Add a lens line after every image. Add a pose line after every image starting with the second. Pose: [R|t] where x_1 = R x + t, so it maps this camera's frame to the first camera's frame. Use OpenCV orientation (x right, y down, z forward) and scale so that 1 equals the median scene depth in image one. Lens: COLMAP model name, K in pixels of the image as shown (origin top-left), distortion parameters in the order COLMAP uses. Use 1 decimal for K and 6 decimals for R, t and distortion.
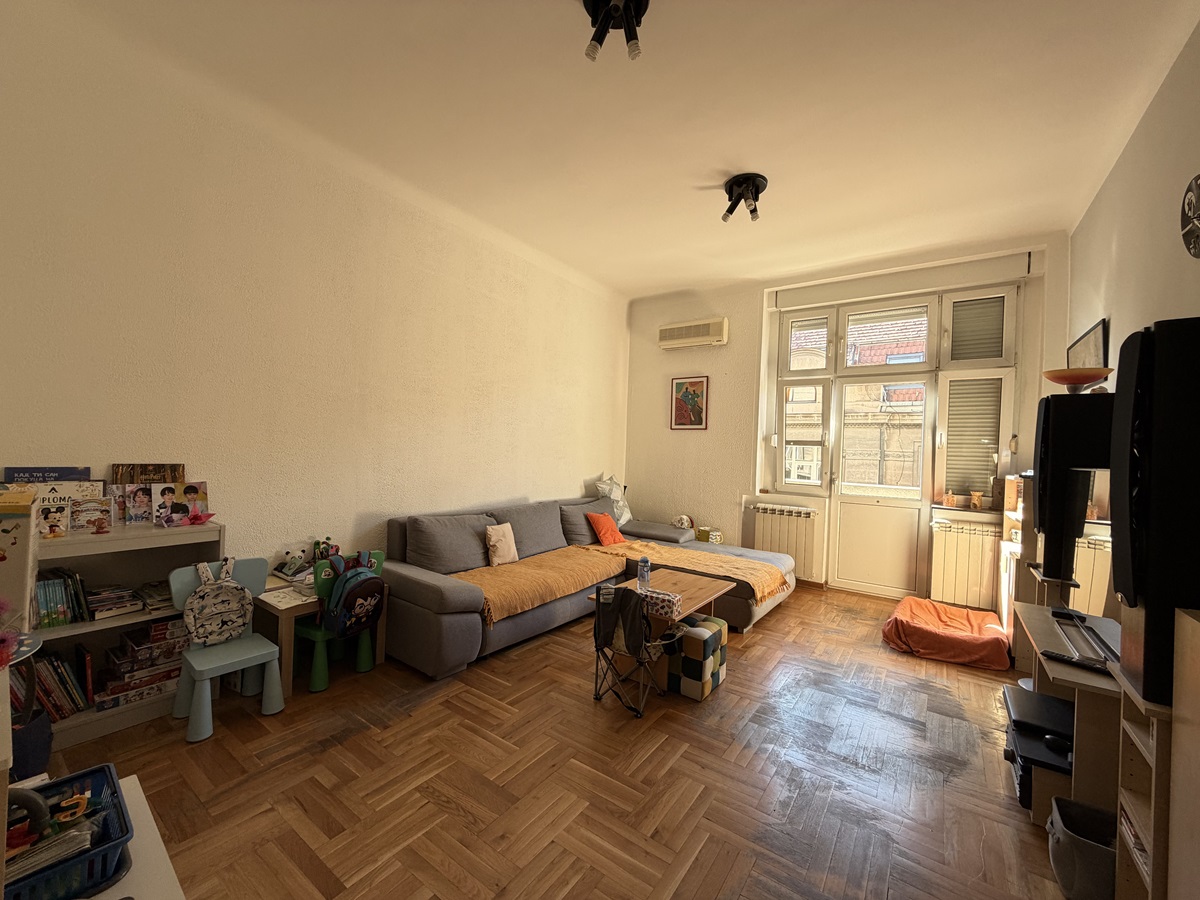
lens RADIAL K [[480.2, 0, 596.6], [0, 480.2, 448.3], [0, 0, 1]] dist [0.000156, -0.000256]
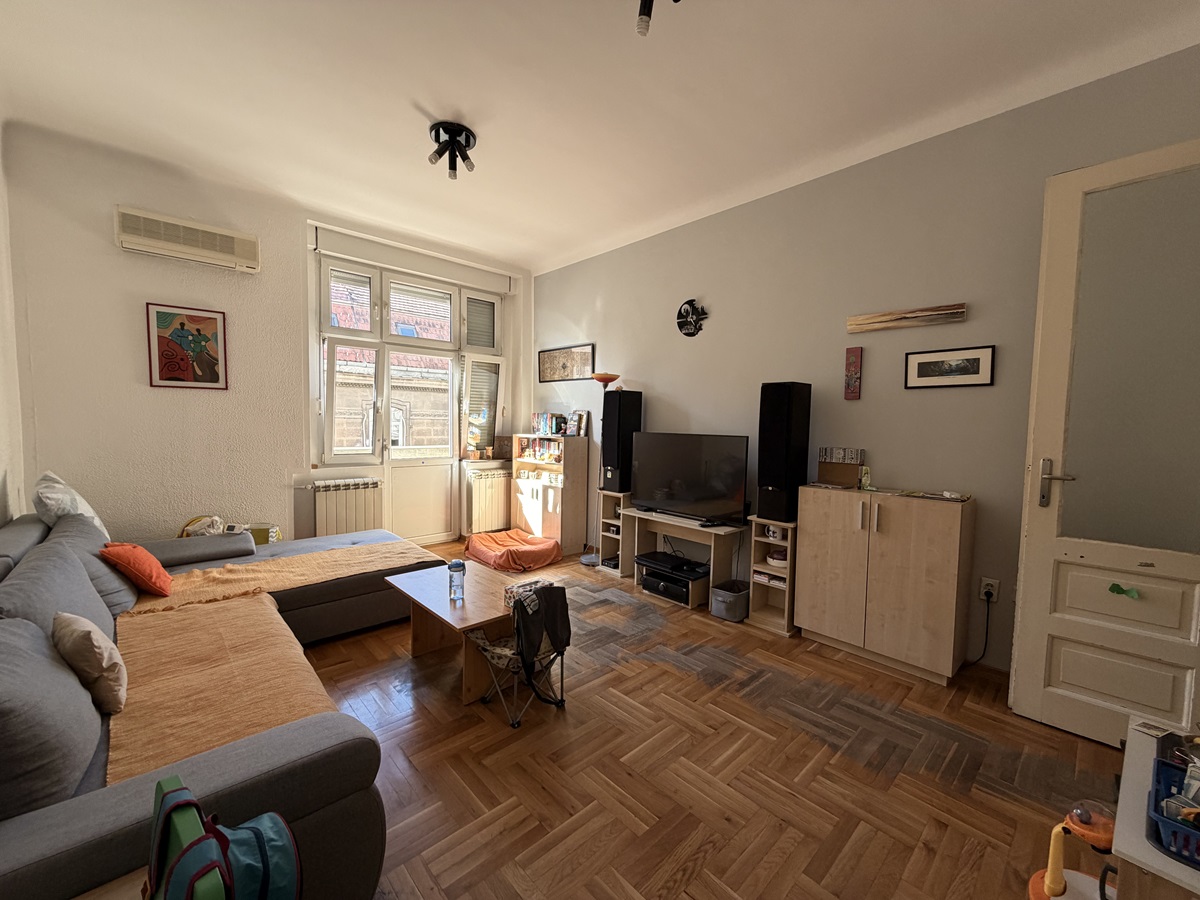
lens RADIAL K [[480.2, 0, 599.3], [0, 480.2, 447.7], [0, 0, 1]] dist [0.000156, -0.000256]
pose [[0.198073, -0.088040, 0.976225, -0.444753], [-0.015000, 0.995569, 0.092828, -0.035147], [-0.980073, -0.033030, 0.195874, 0.404601]]
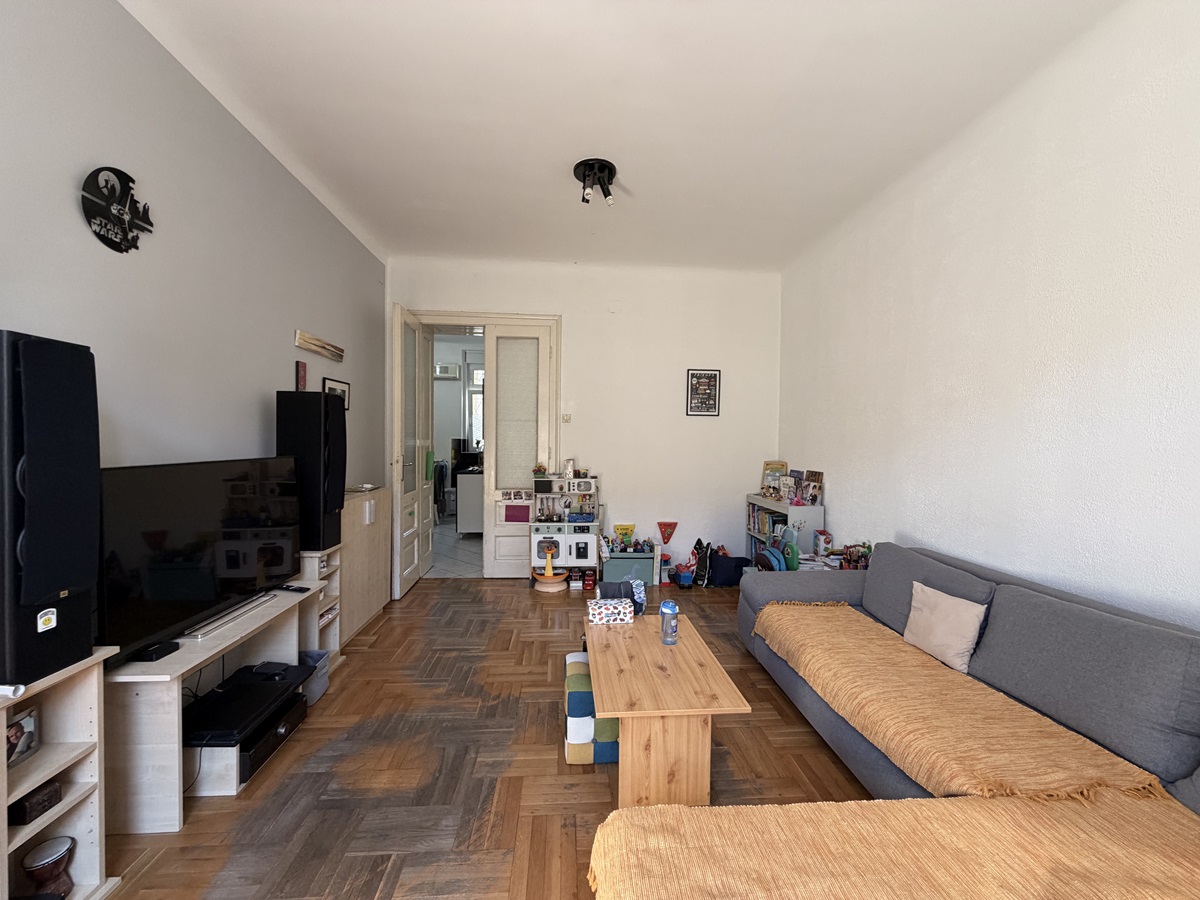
lens RADIAL K [[480.2, 0, 593.5], [0, 480.2, 448.9], [0, 0, 1]] dist [0.000156, -0.000256]
pose [[-0.773540, -0.032399, -0.632918, 0.463683], [-0.035925, 0.999328, -0.007250, -0.002386], [0.632728, 0.017129, -0.774185, 1.023229]]
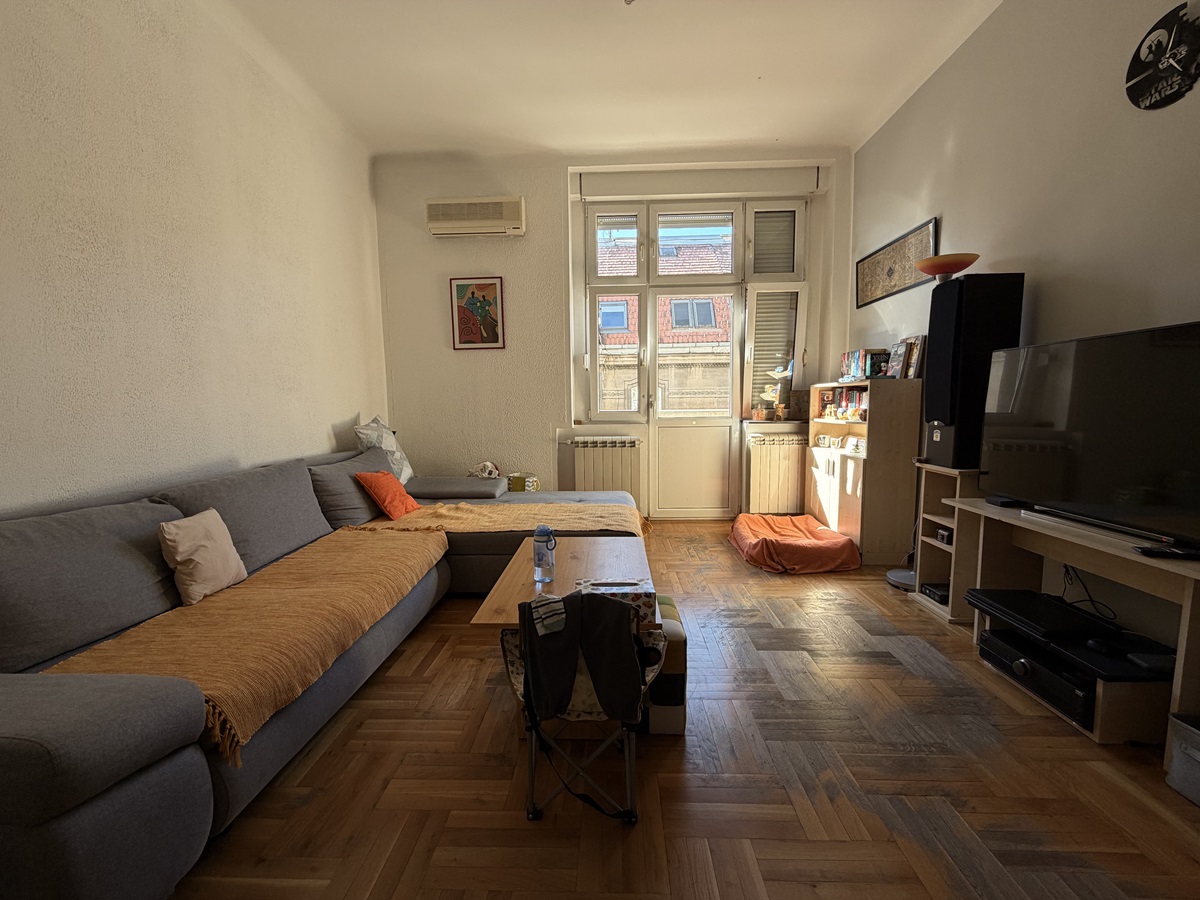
lens RADIAL K [[480.2, 0, 597.1], [0, 480.2, 450.3], [0, 0, 1]] dist [0.000156, -0.000256]
pose [[0.832403, -0.100719, 0.544942, -0.104228], [0.042741, 0.992084, 0.118075, 0.047472], [-0.552521, -0.074994, 0.830118, 0.331167]]
